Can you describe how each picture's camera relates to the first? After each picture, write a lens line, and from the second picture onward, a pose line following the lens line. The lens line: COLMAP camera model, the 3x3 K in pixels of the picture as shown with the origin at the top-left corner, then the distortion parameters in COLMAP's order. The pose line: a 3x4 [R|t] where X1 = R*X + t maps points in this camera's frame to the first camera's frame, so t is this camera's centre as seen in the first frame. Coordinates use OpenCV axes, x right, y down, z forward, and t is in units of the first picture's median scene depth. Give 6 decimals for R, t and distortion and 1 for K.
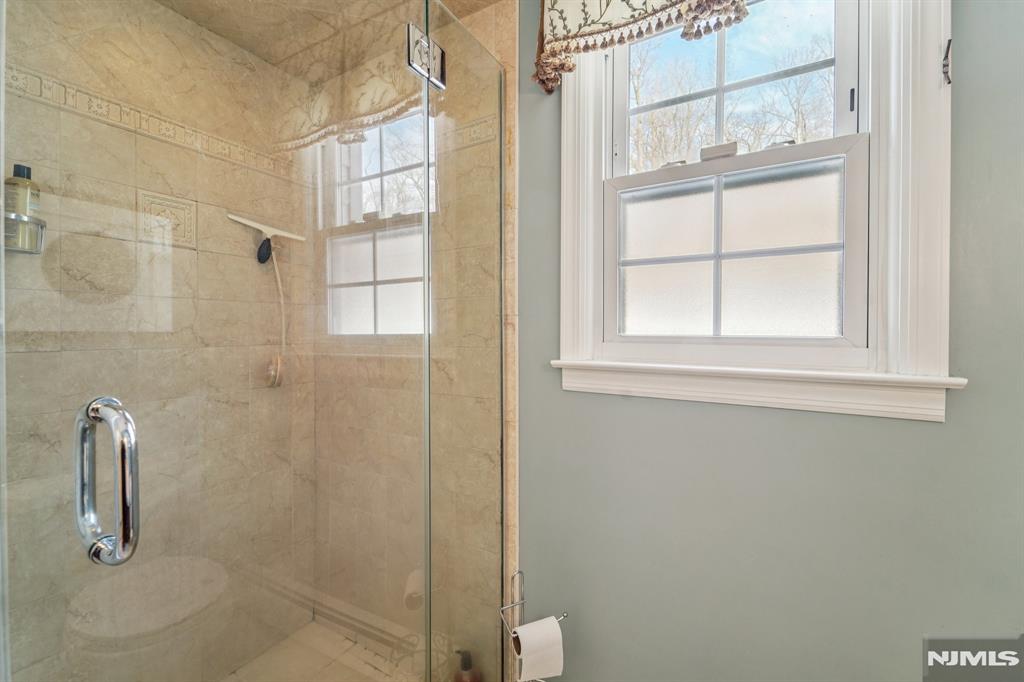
lens RADIAL K [[417.6, 0, 513.8], [0, 417.6, 335.1], [0, 0, 1]] dist [0.001448, -0.003082]
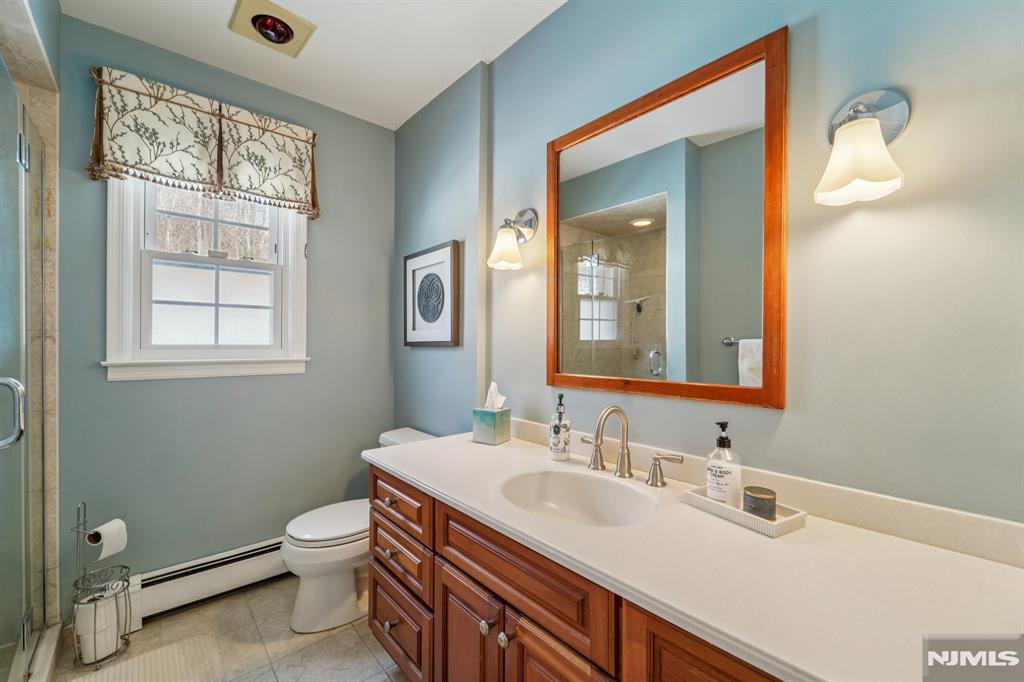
lens RADIAL K [[417.6, 0, 513.8], [0, 417.6, 335.1], [0, 0, 1]] dist [0.001448, -0.003082]
pose [[0.319076, 0.015375, 0.947605, -0.930040], [0.011407, 0.999734, -0.020062, 0.013053], [-0.947661, 0.017211, 0.318815, -0.965156]]
